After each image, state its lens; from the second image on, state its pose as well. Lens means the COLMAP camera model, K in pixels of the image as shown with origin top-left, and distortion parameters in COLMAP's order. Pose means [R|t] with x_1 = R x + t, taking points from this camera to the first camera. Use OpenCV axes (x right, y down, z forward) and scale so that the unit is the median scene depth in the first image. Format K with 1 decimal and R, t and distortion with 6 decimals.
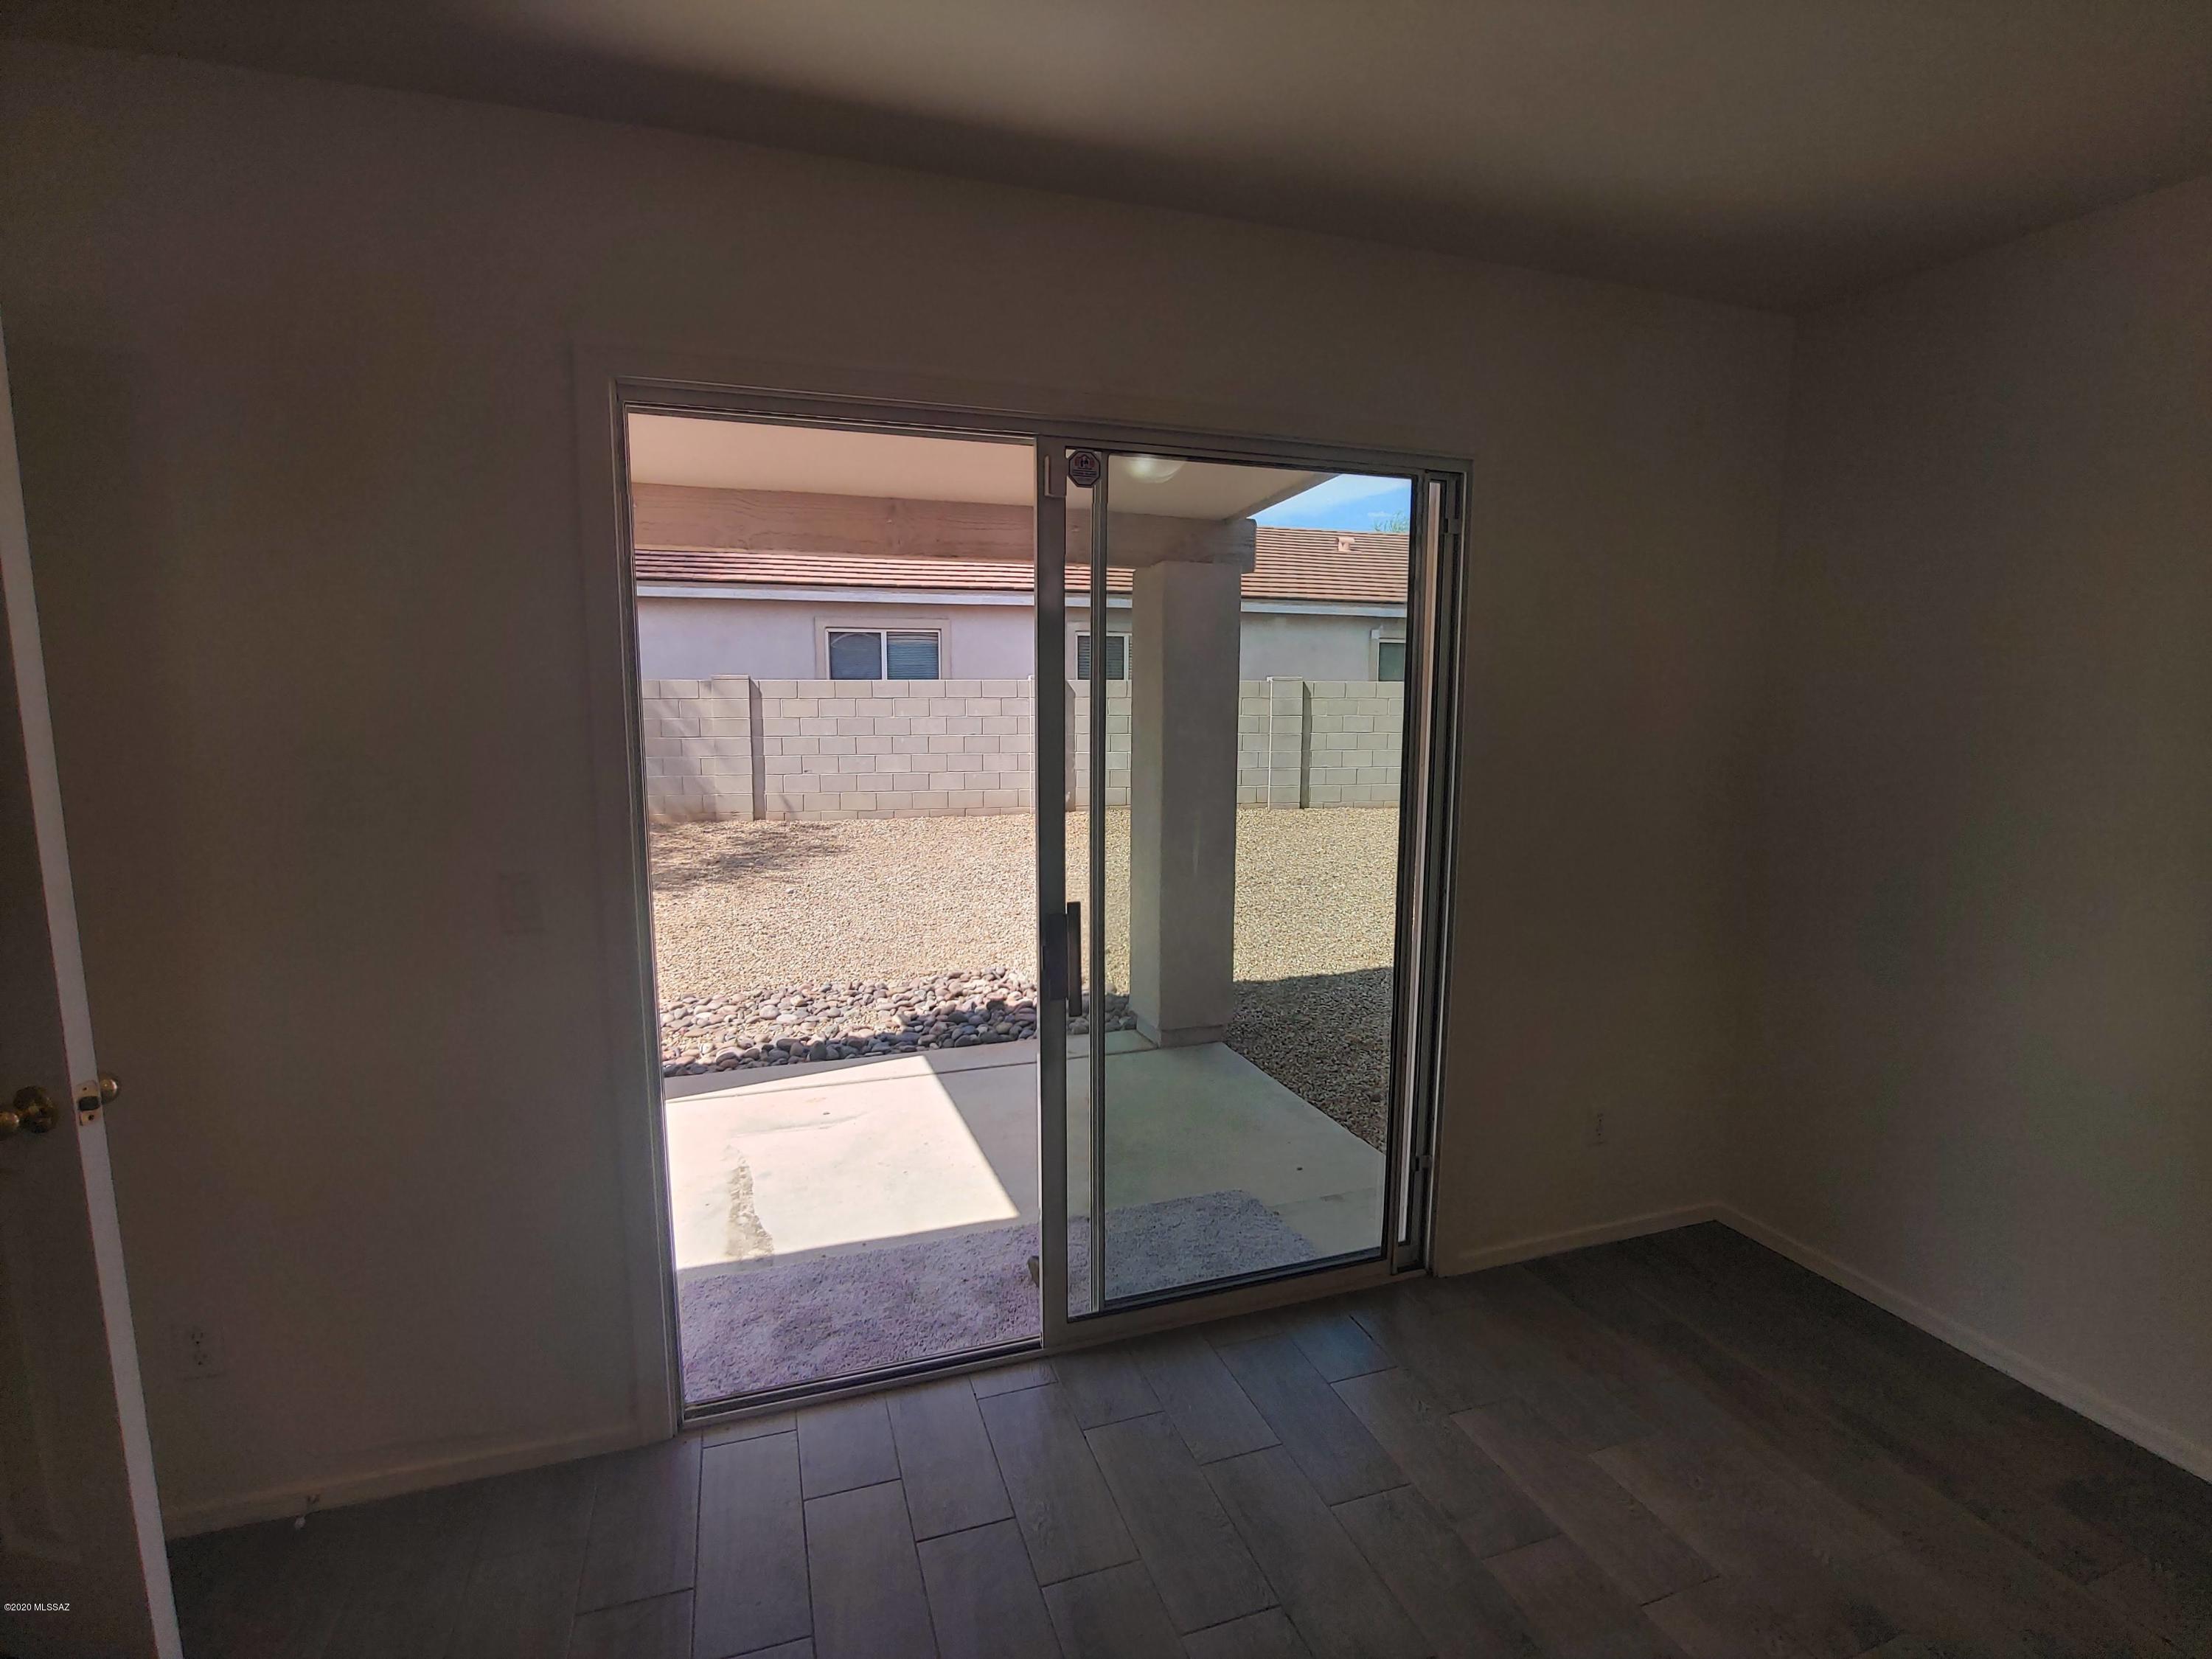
lens RADIAL K [[1053.0, 0, 1097.1], [0, 1053.0, 839.8], [0, 0, 1]] dist [-0.013593, -0.001899]
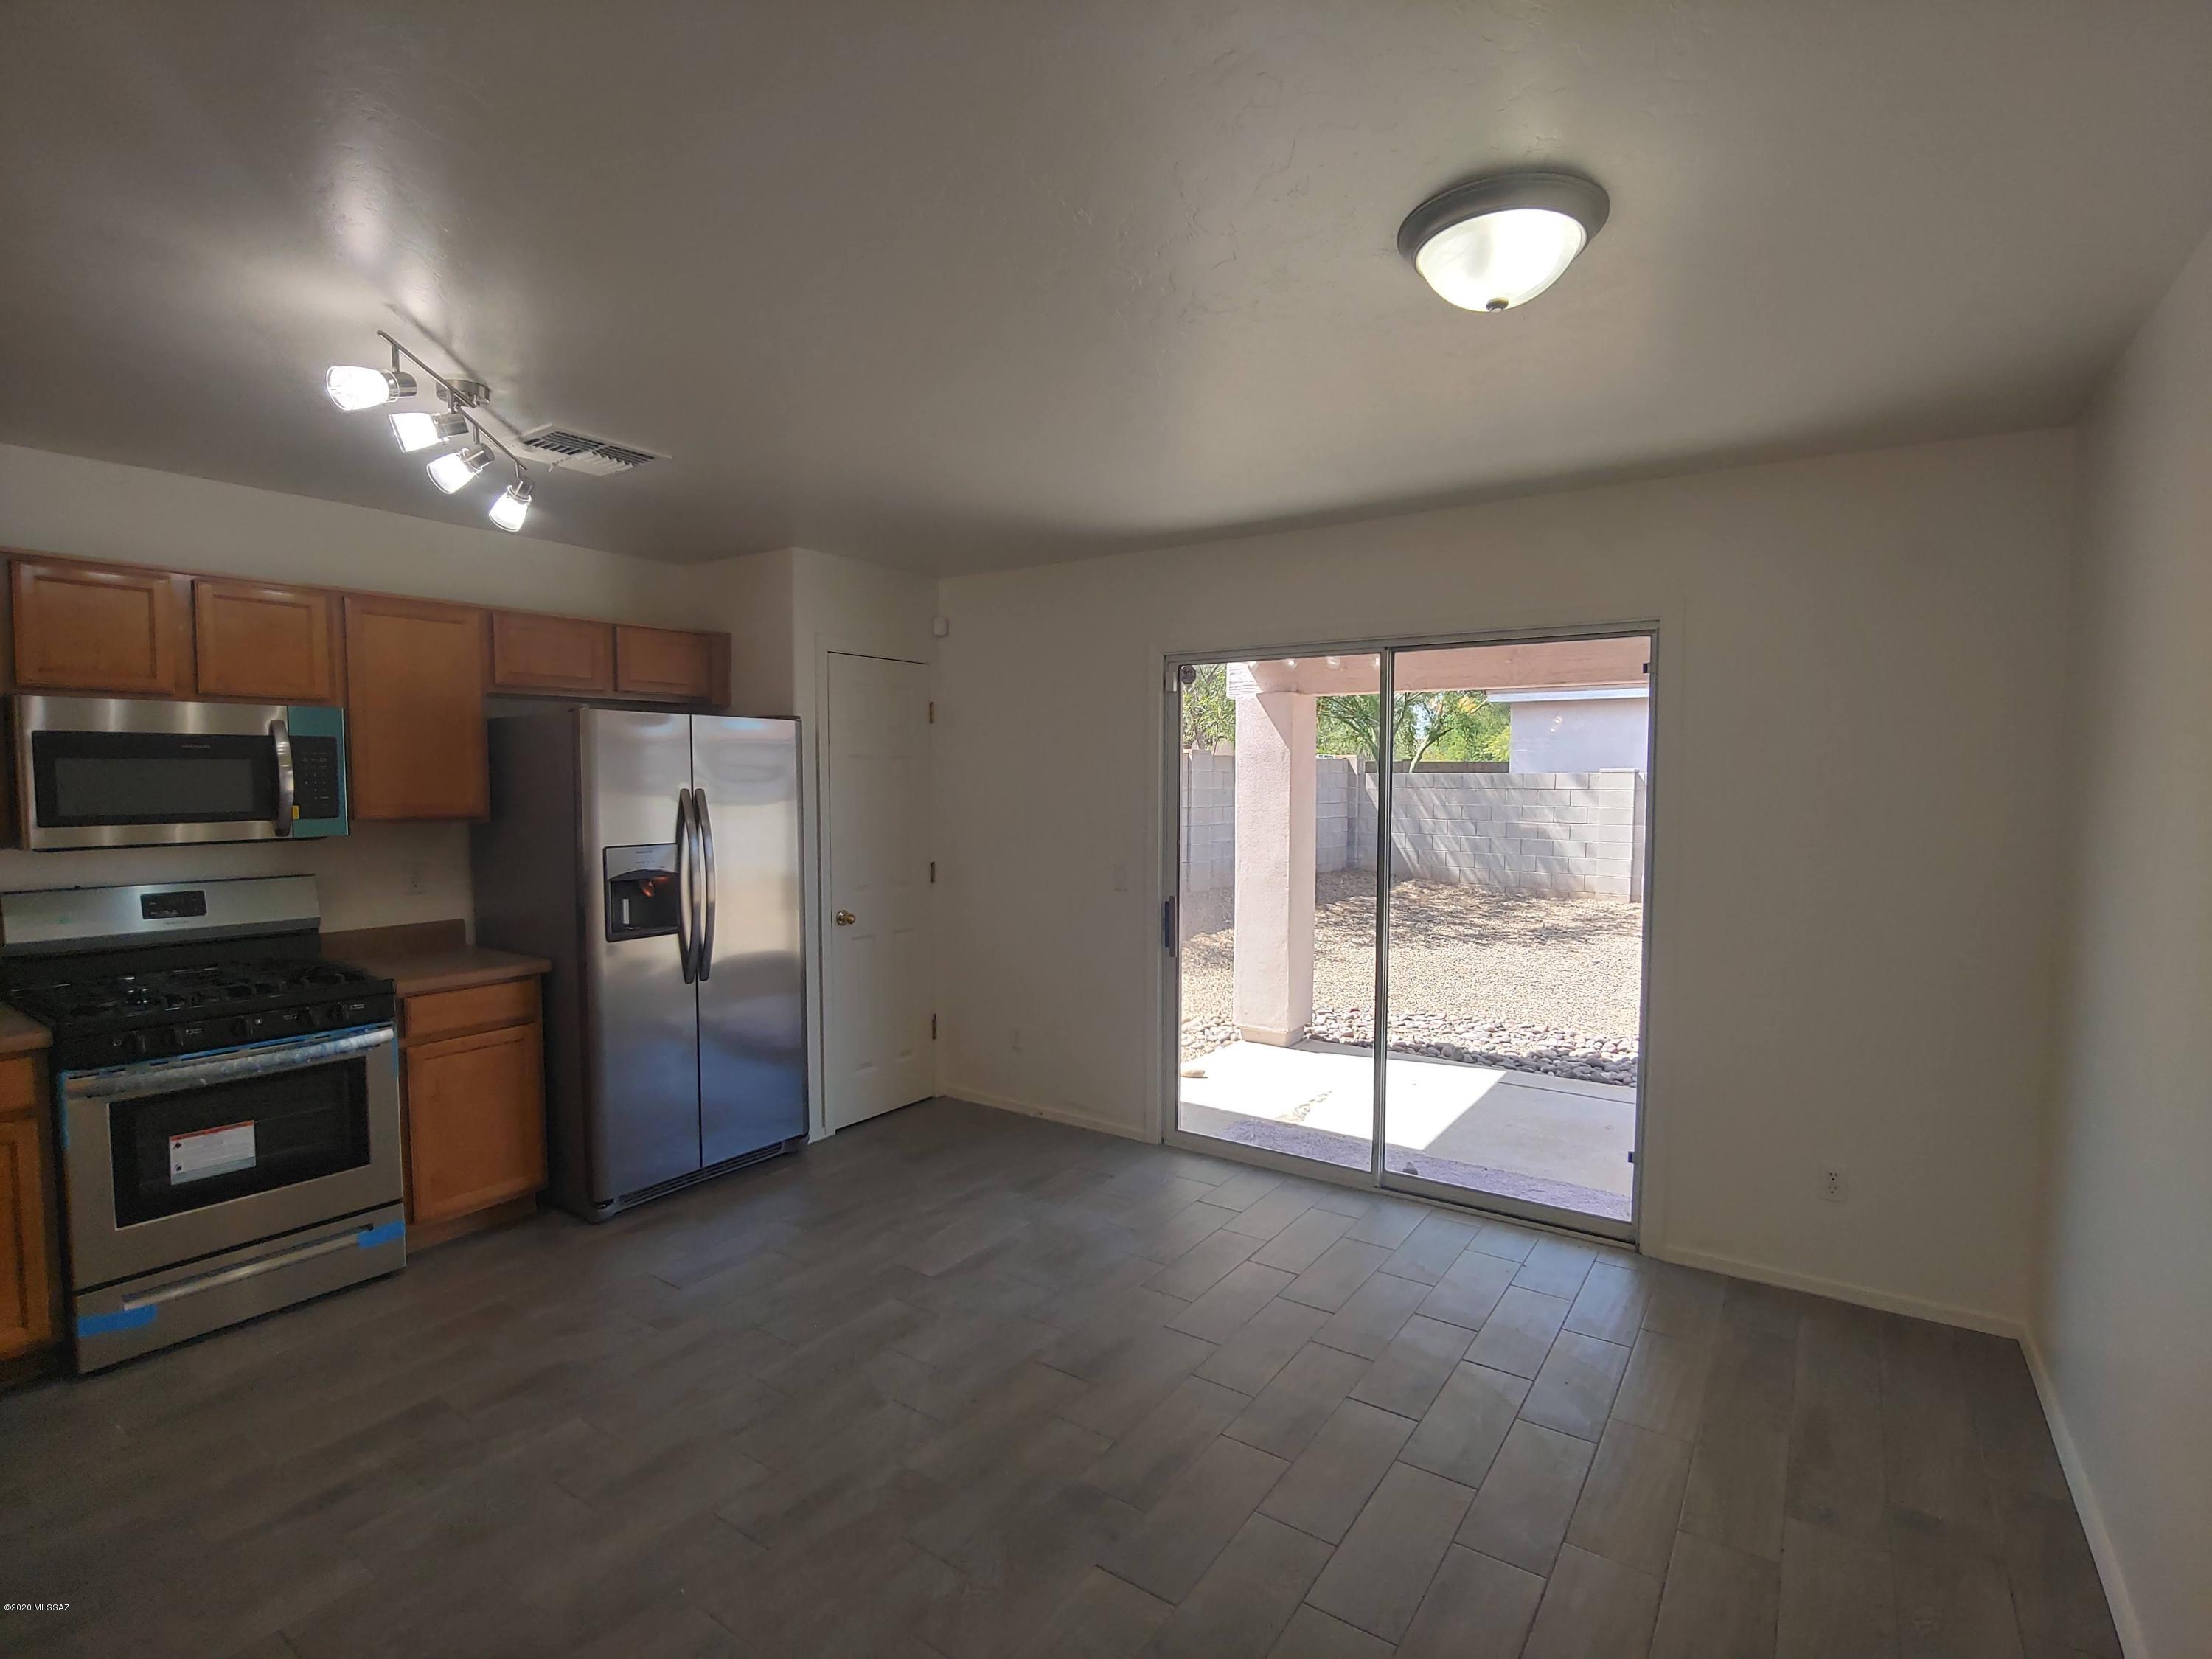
lens RADIAL K [[1053.0, 0, 1097.1], [0, 1053.0, 839.8], [0, 0, 1]] dist [-0.013593, -0.001899]
pose [[0.582341, 0.043564, -0.811776, 0.456113], [-0.113396, 0.993154, -0.028048, 0.018166], [0.804997, 0.108385, 0.583294, -0.144173]]
